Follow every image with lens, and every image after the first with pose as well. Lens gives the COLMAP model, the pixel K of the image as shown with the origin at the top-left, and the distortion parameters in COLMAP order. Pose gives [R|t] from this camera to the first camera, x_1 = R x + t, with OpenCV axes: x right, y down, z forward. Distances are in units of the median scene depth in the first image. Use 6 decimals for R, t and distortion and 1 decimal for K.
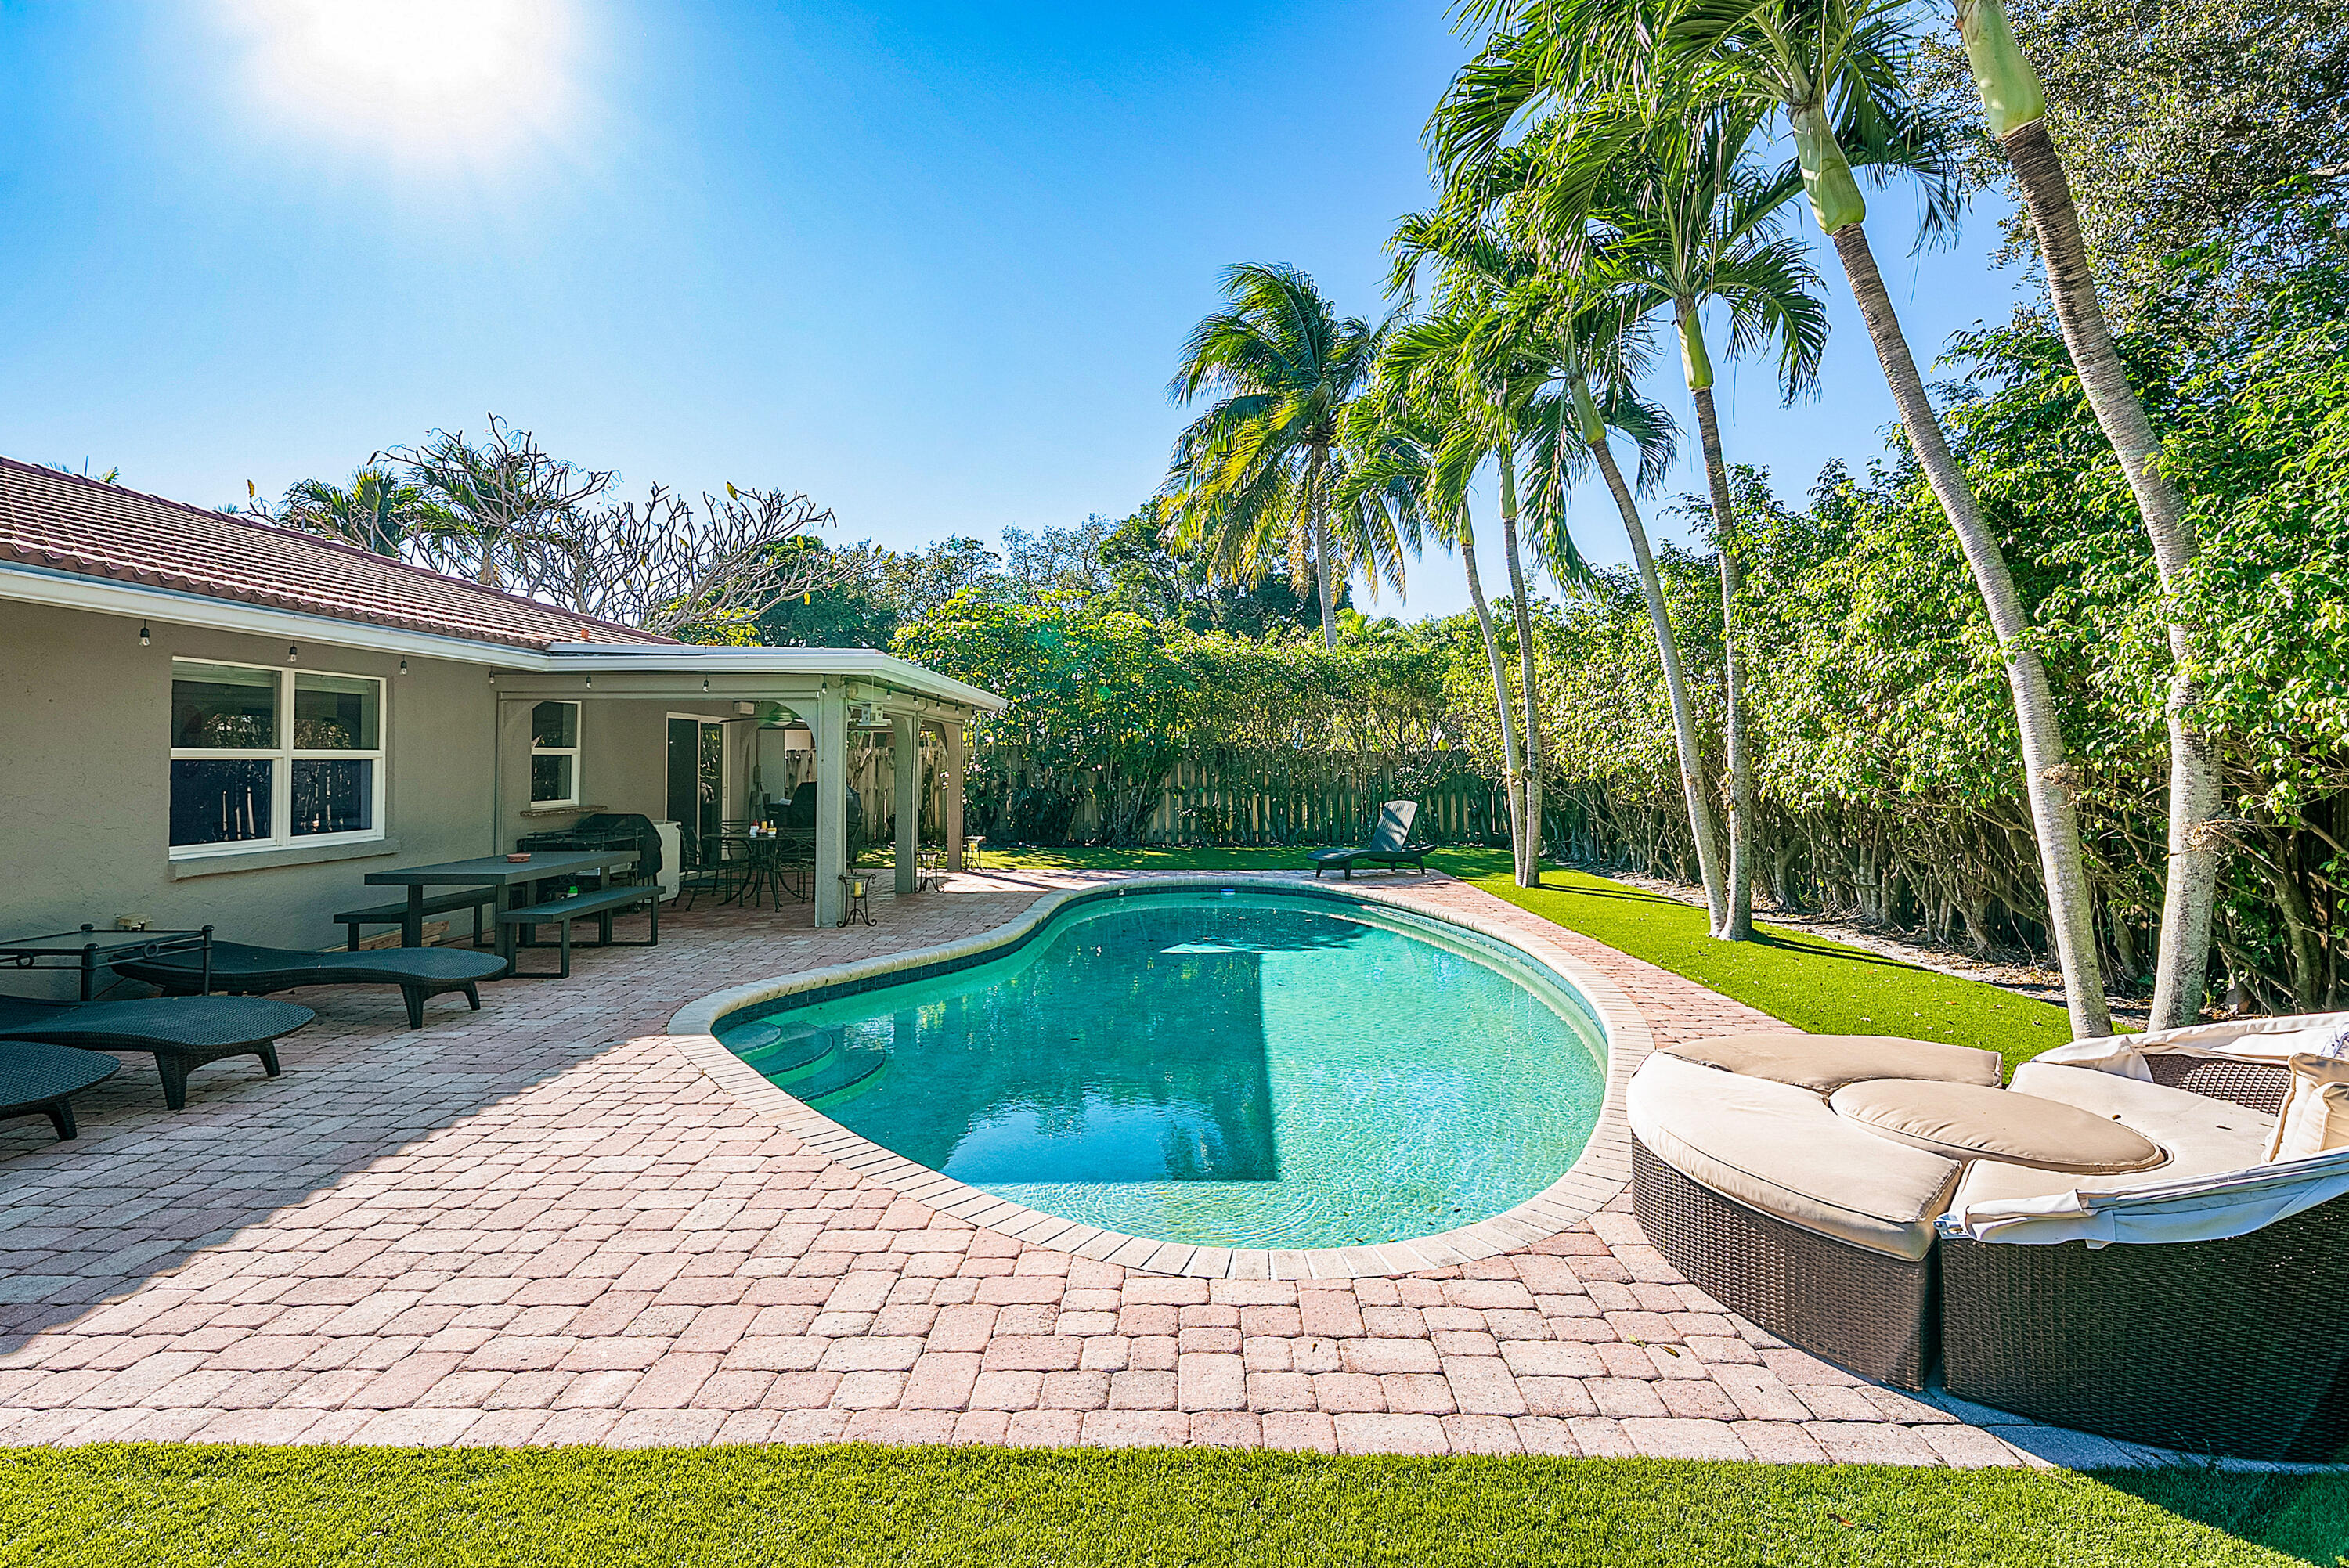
lens RADIAL K [[1107.9, 0, 1193.2], [0, 1107.9, 727.8], [0, 0, 1]] dist [0.004620, -0.000650]
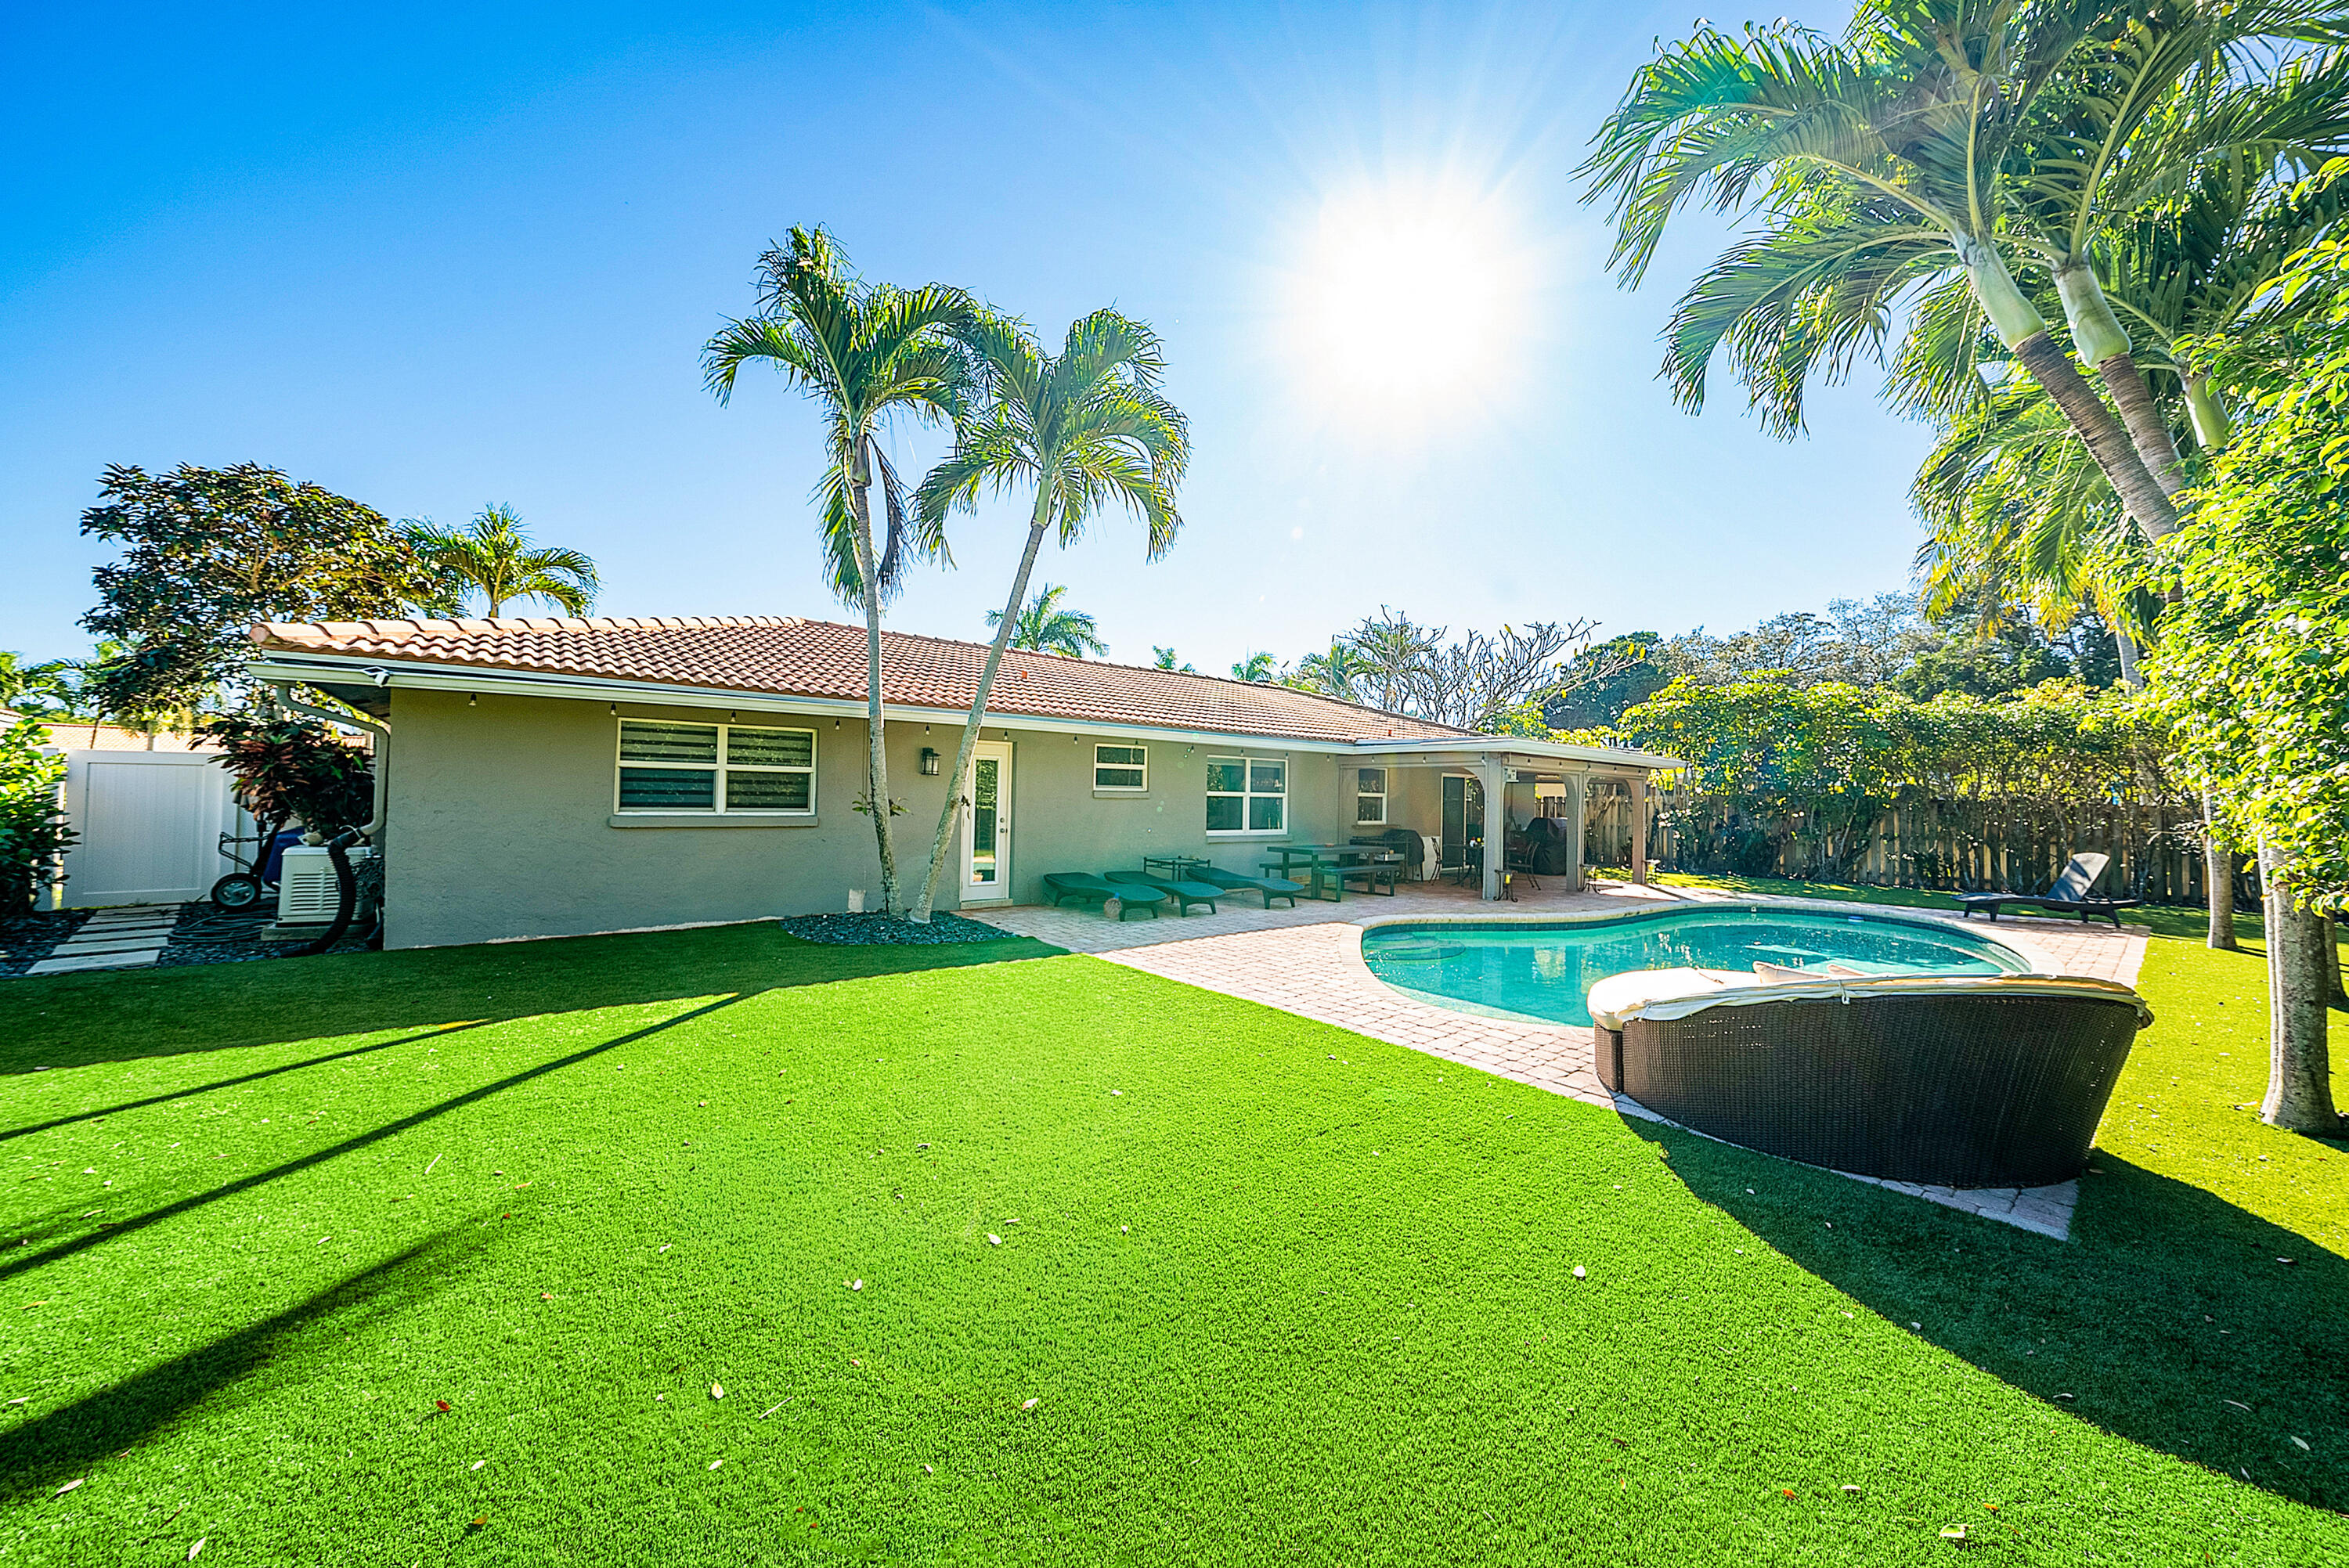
lens RADIAL K [[843.3, 0, 1173.7], [0, 843.3, 781.6], [0, 0, 1]] dist [-0.000192, -0.000016]
pose [[0.626720, -0.003228, -0.779238, 0.429495], [0.003469, 0.999993, -0.001352, -0.001406], [0.779237, -0.001856, 0.626726, -0.214068]]
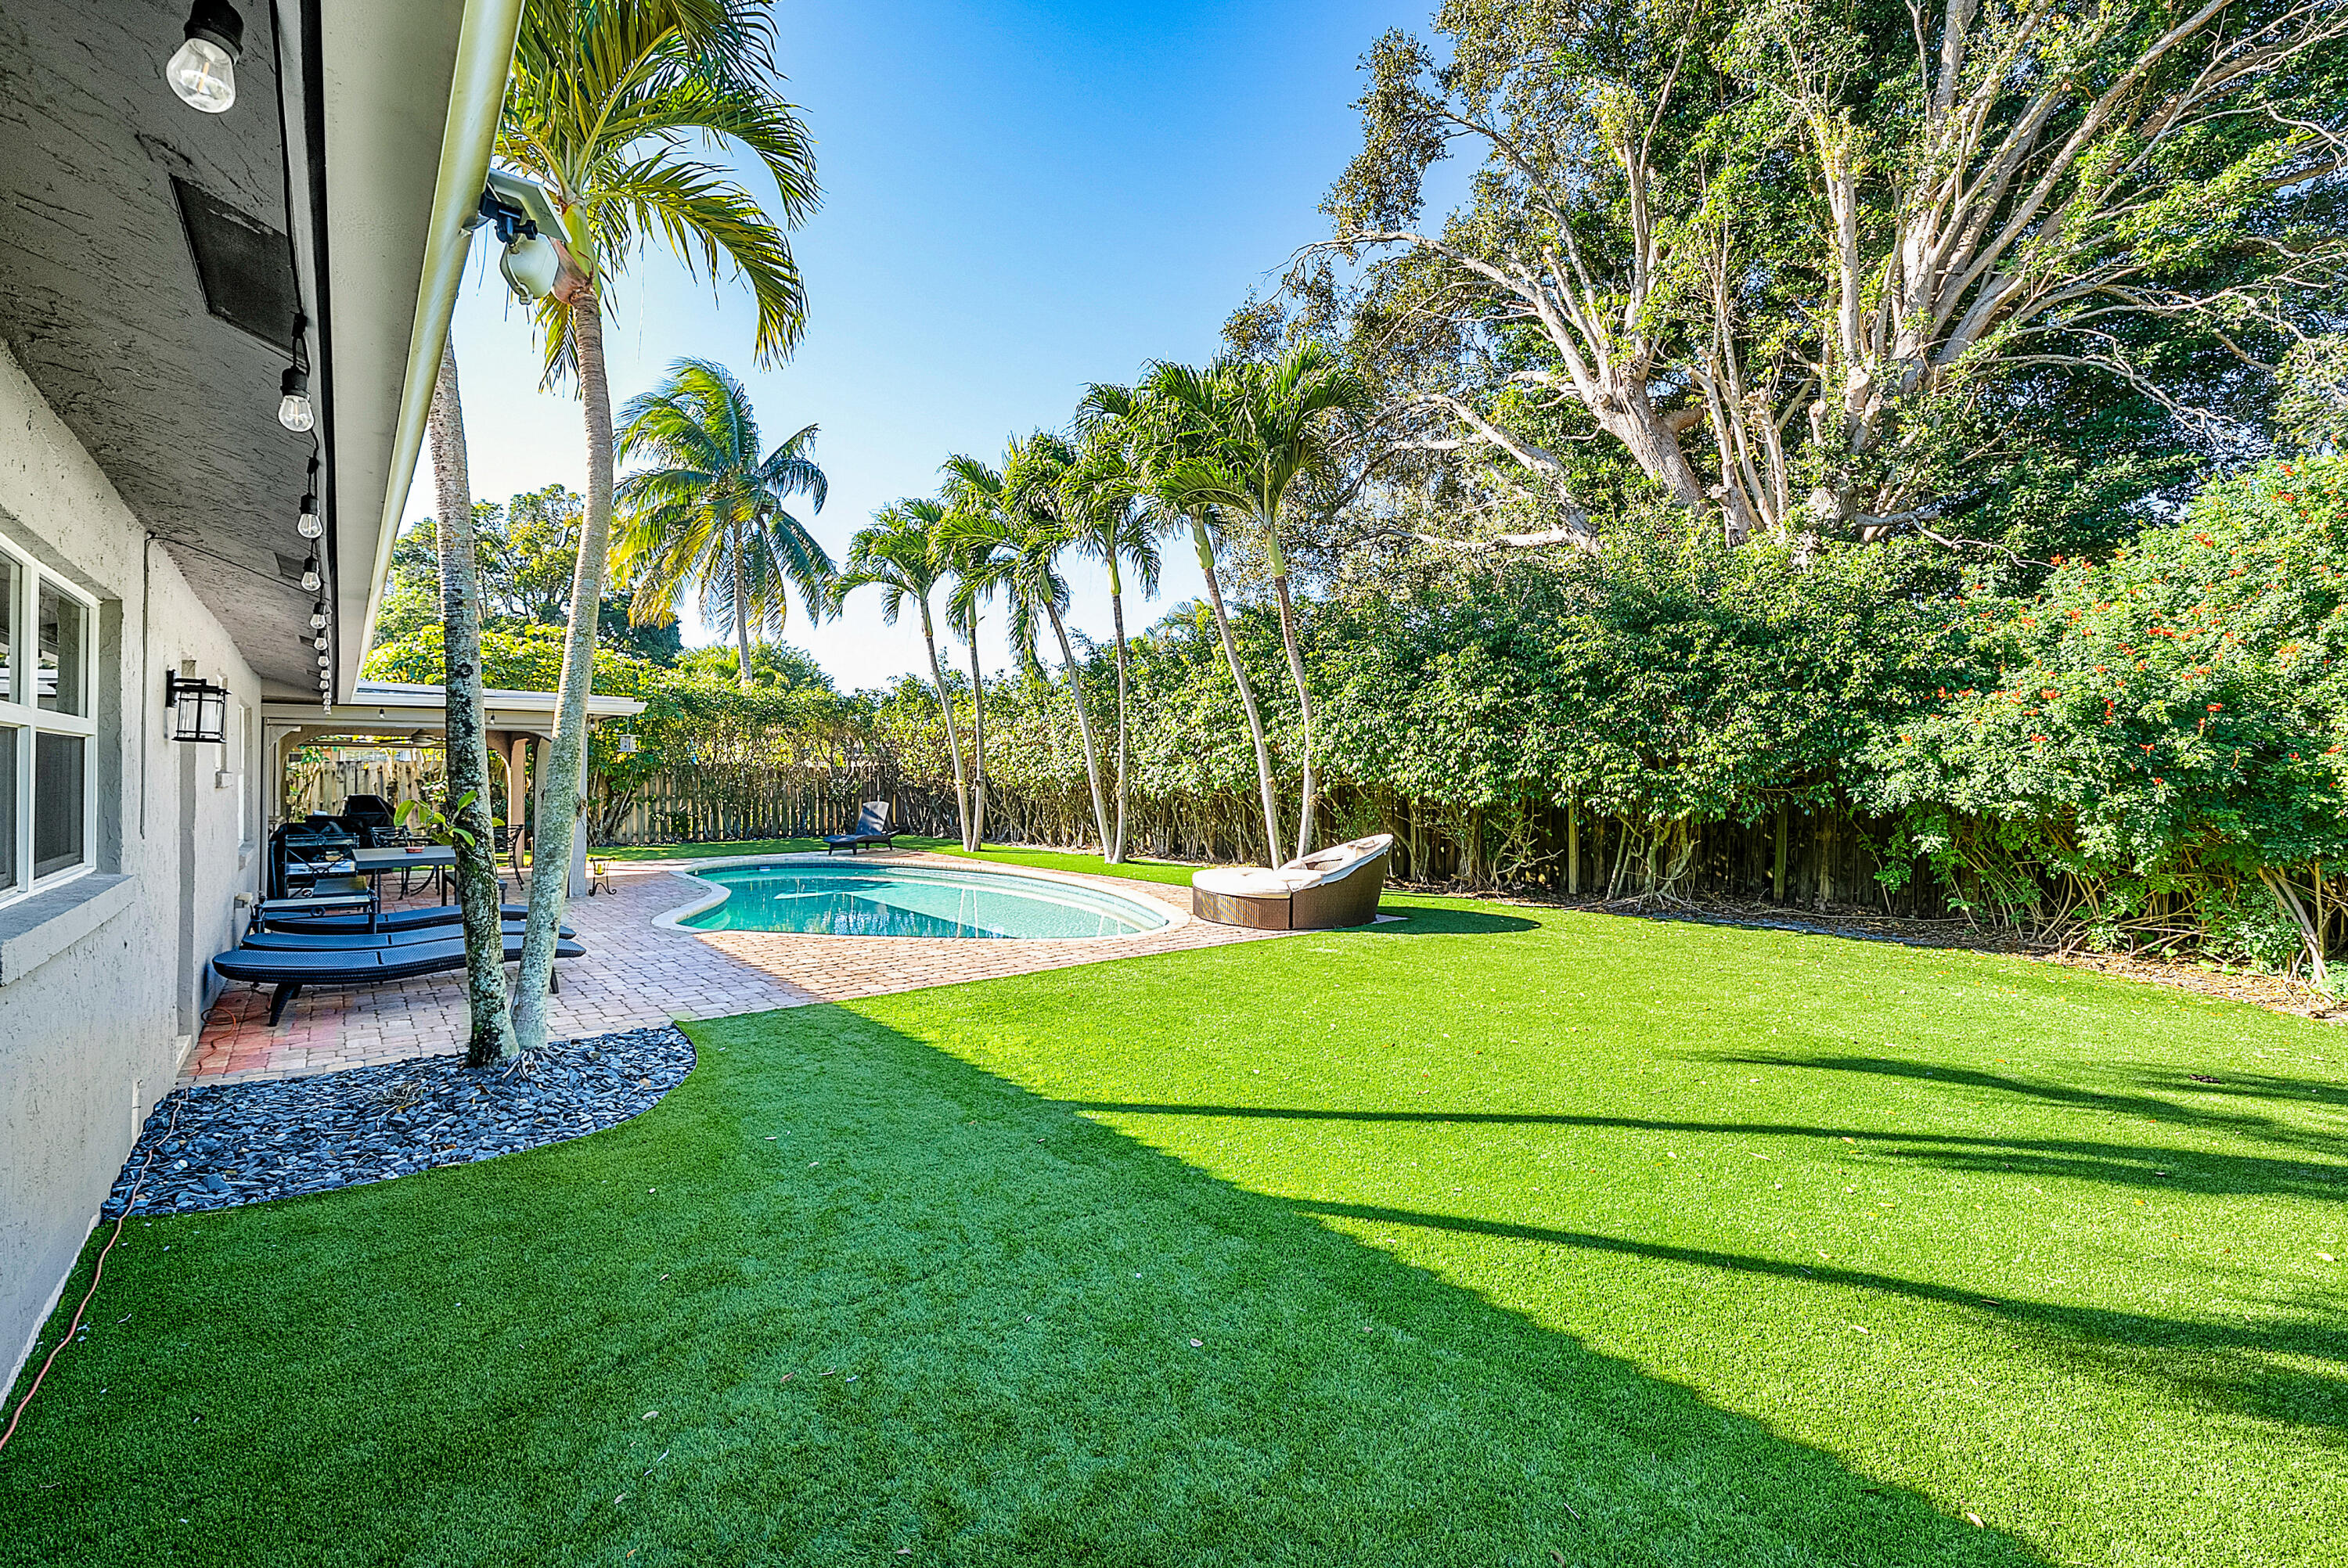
lens RADIAL K [[988.6, 0, 1183.2], [0, 988.6, 786.1], [0, 0, 1]] dist [-0.000642, 0.000003]
pose [[0.761024, -0.007674, 0.648678, -0.583891], [-0.020452, 0.999149, 0.035815, -0.017855], [-0.648401, -0.040523, 0.760220, -0.441420]]
